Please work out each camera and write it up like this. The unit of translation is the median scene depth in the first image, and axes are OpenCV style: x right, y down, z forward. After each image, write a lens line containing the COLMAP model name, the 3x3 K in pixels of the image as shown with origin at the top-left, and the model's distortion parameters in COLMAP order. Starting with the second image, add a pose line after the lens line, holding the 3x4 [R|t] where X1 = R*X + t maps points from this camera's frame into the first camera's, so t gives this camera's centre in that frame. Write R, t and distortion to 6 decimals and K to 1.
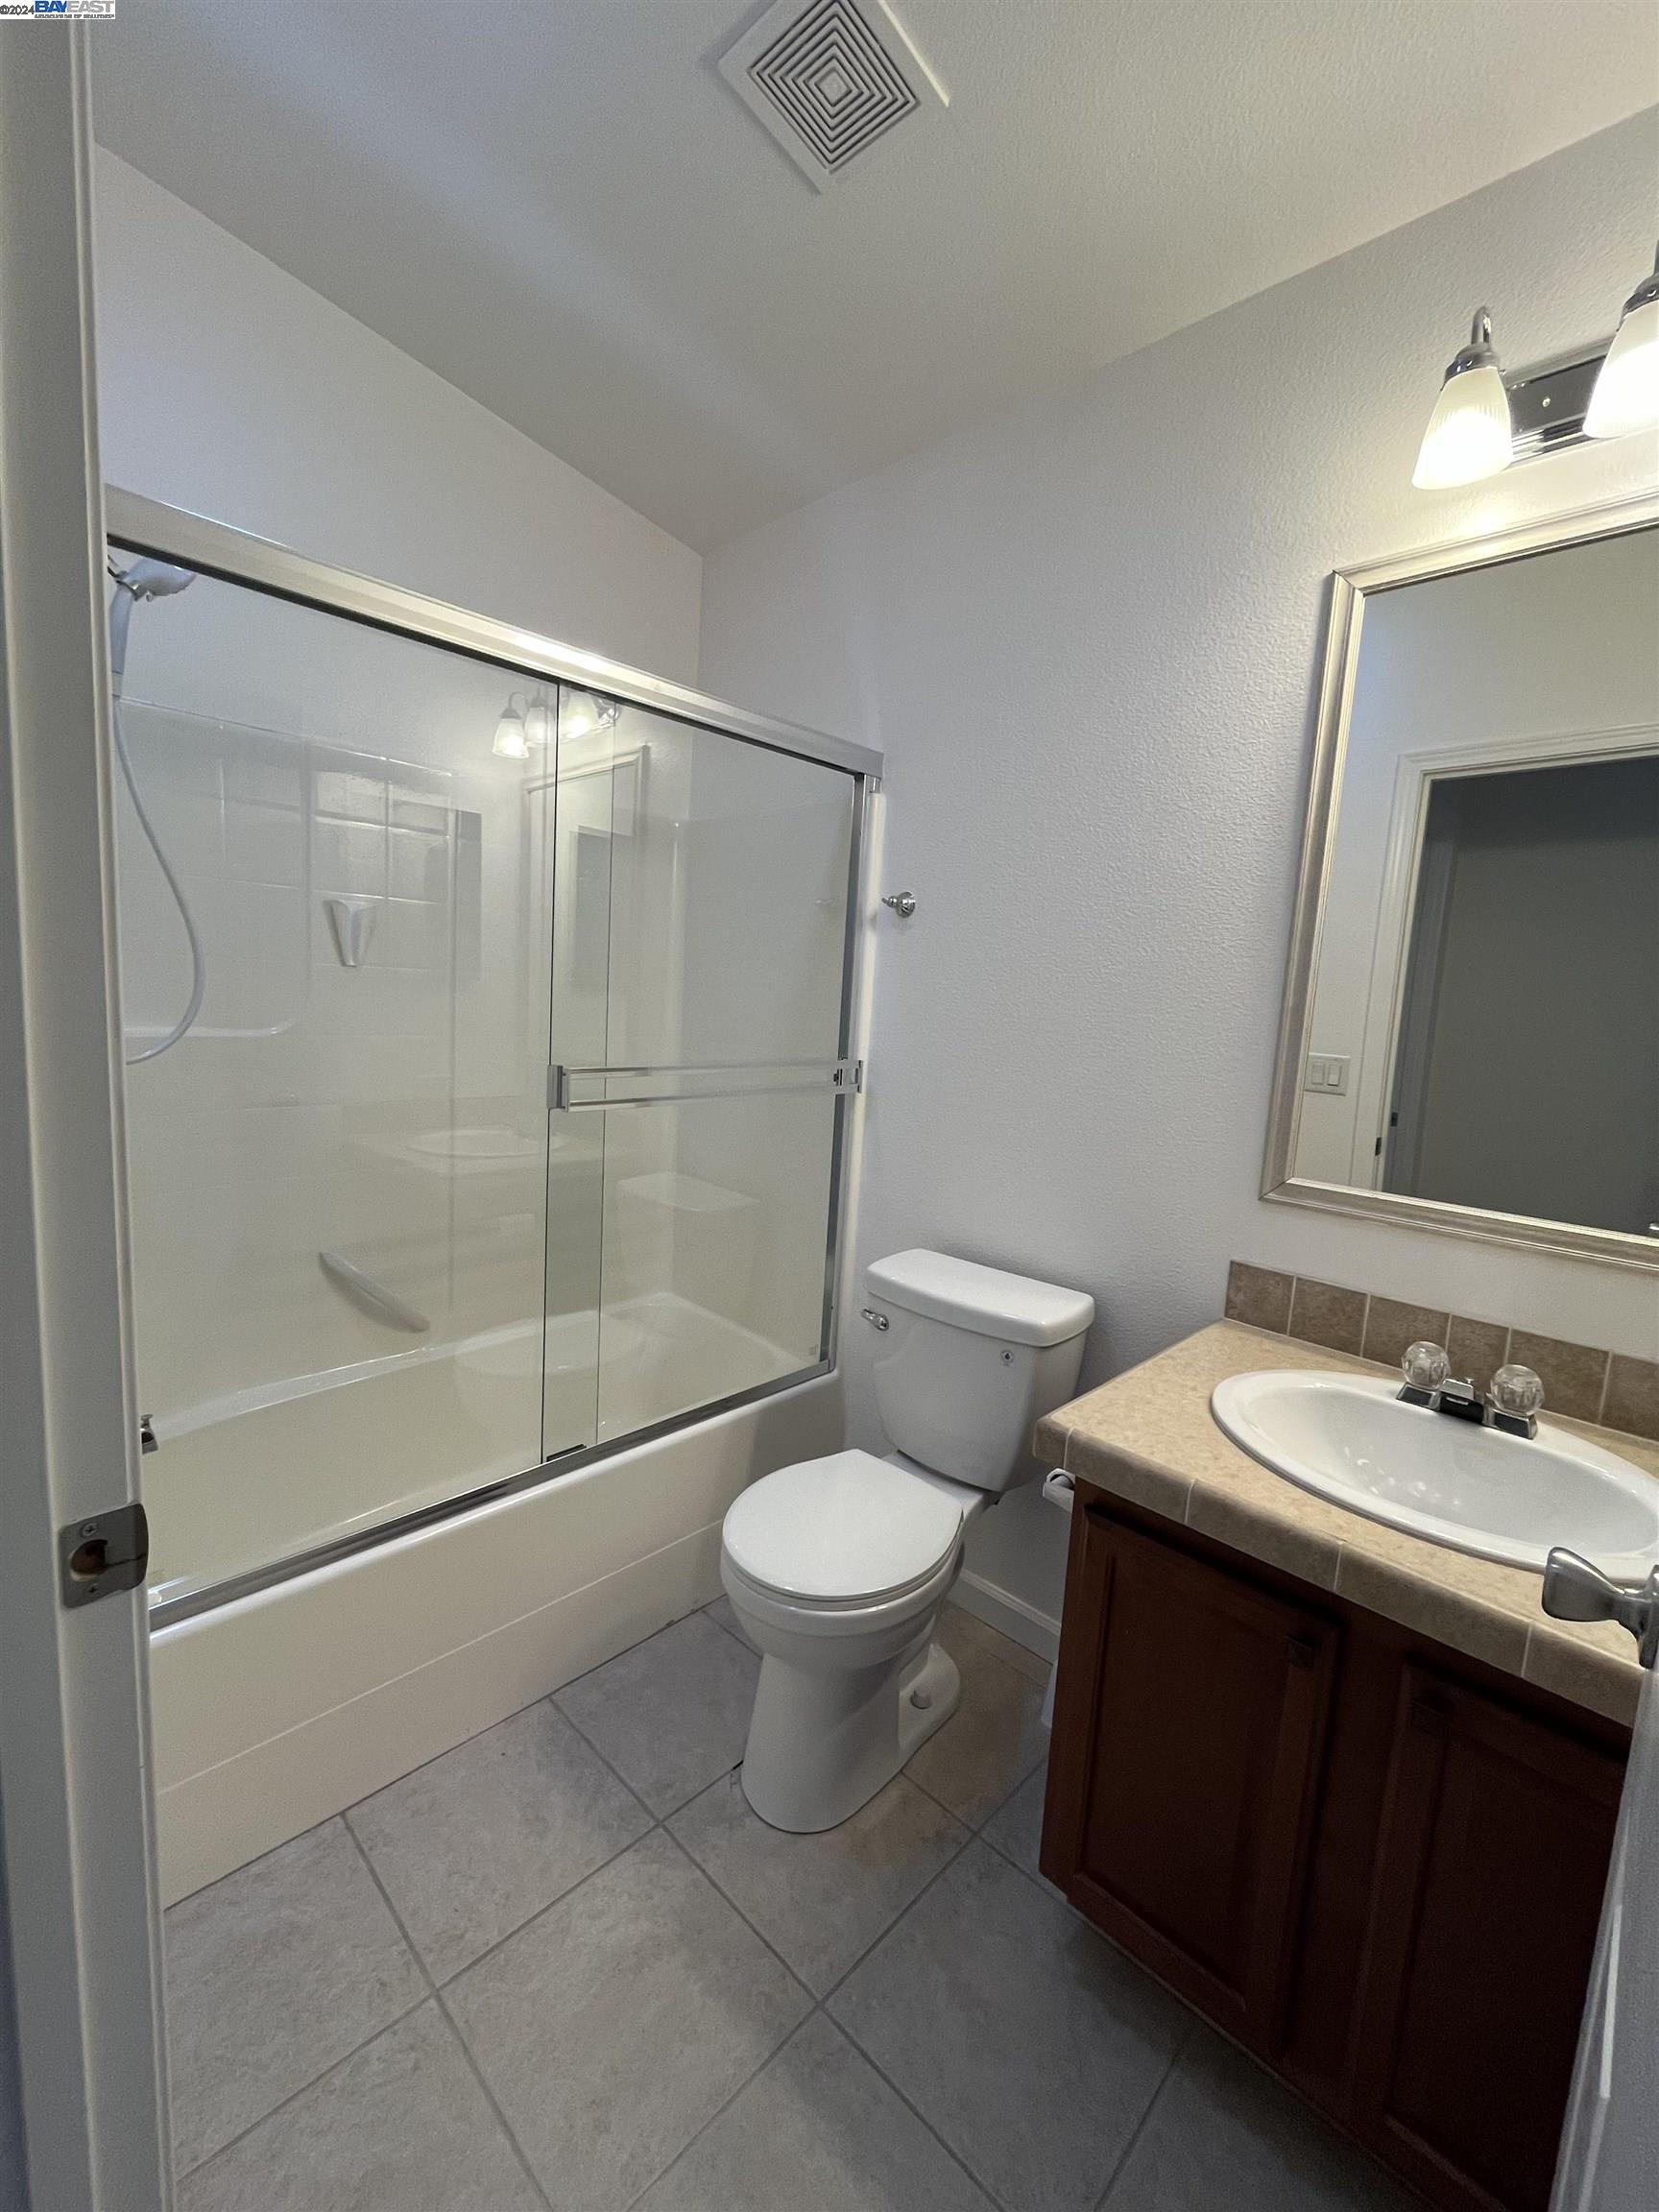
lens RADIAL K [[899.2, 0, 820.4], [0, 899.2, 1104.4], [0, 0, 1]] dist [-0.003108, -0.000450]
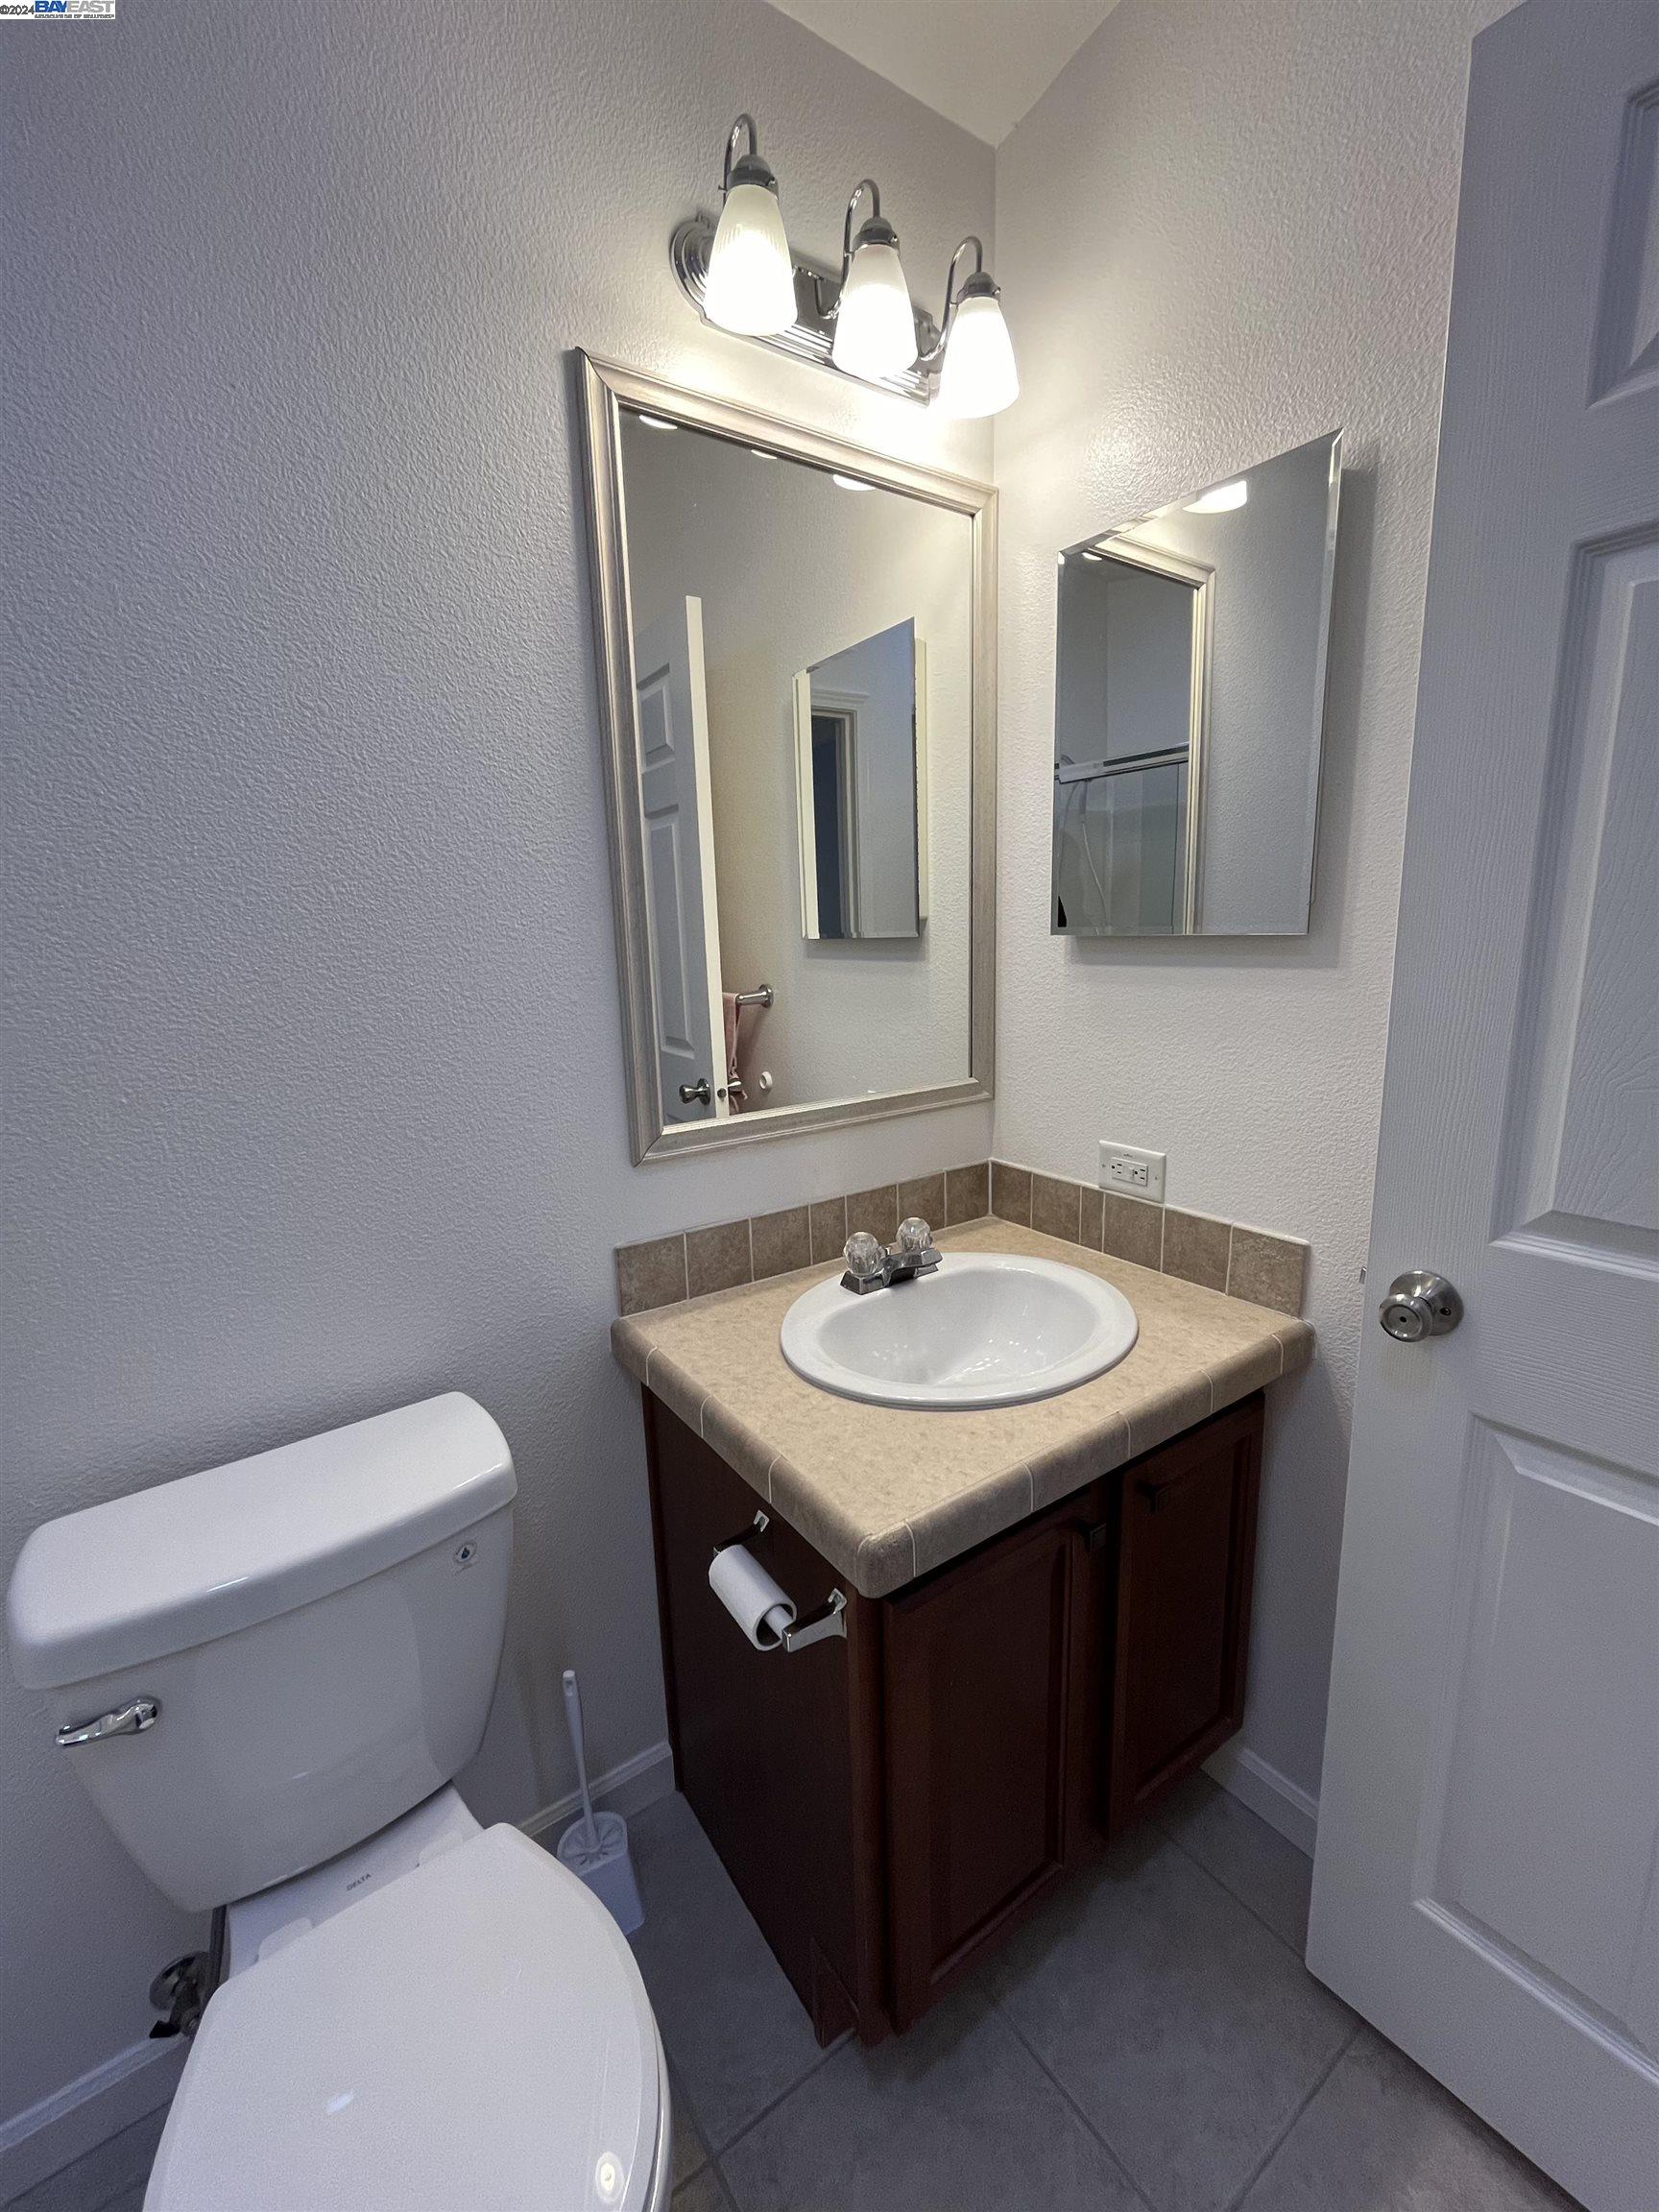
lens RADIAL K [[899.2, 0, 826.1], [0, 899.2, 1106.7], [0, 0, 1]] dist [-0.003108, -0.000450]
pose [[0.184567, -0.250693, 0.950309, -0.270284], [0.167263, 0.960828, 0.220983, -0.106485], [-0.968482, 0.118166, 0.219268, 0.690495]]
